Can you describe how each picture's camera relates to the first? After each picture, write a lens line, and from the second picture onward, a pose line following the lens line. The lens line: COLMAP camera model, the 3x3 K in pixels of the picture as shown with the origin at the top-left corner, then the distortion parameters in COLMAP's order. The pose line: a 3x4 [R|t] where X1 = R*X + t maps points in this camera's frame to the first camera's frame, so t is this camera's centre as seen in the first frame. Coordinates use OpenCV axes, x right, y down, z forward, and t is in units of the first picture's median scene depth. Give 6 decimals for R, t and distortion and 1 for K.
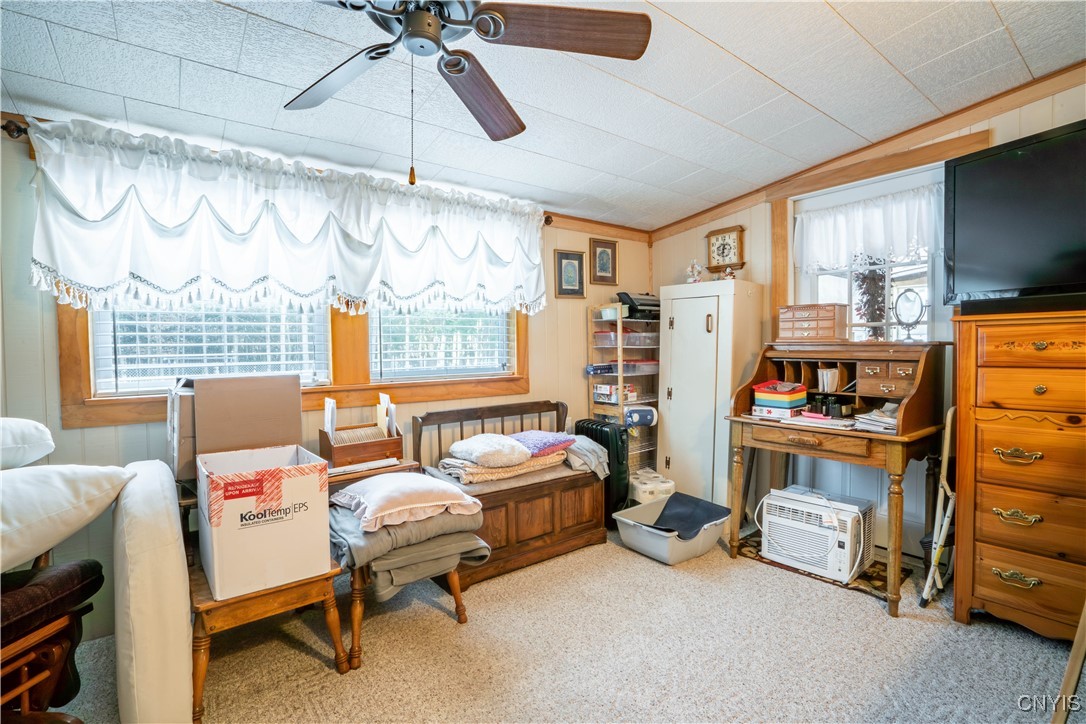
lens RADIAL K [[496.8, 0, 540.4], [0, 496.8, 362.1], [0, 0, 1]] dist [-0.055280, 0.019668]
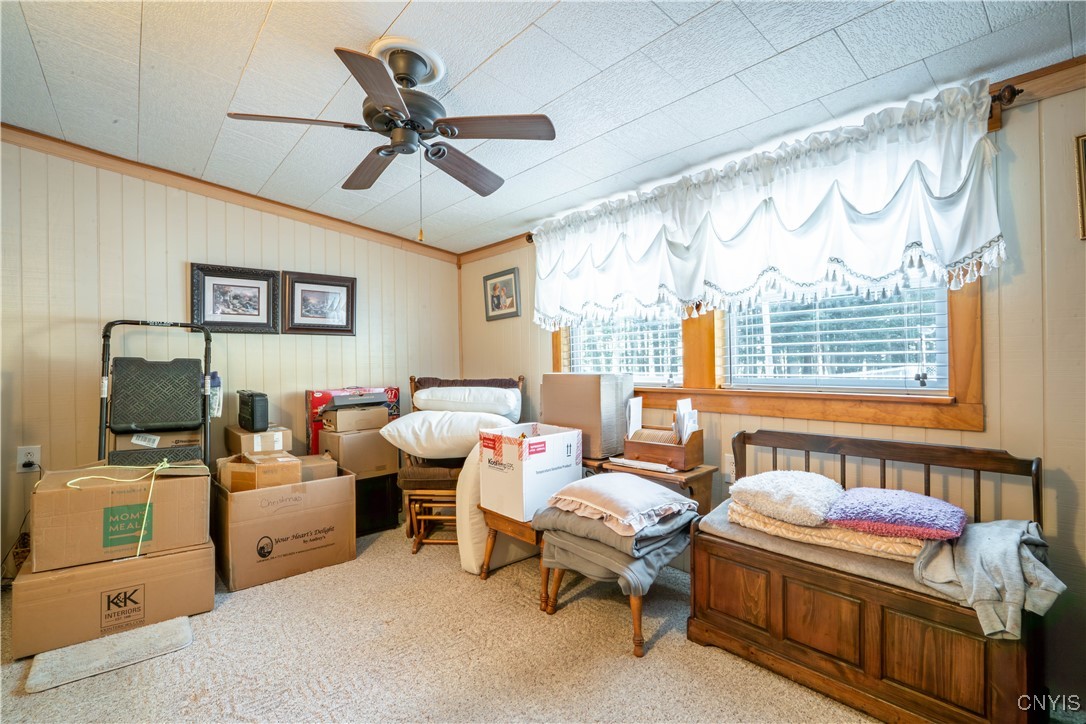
lens RADIAL K [[496.8, 0, 540.4], [0, 496.8, 362.1], [0, 0, 1]] dist [-0.055280, 0.019668]
pose [[0.071560, 0.016320, -0.997303, 0.598117], [-0.014140, 0.999782, 0.015346, -0.018456], [0.997336, 0.013004, 0.071775, 0.621361]]
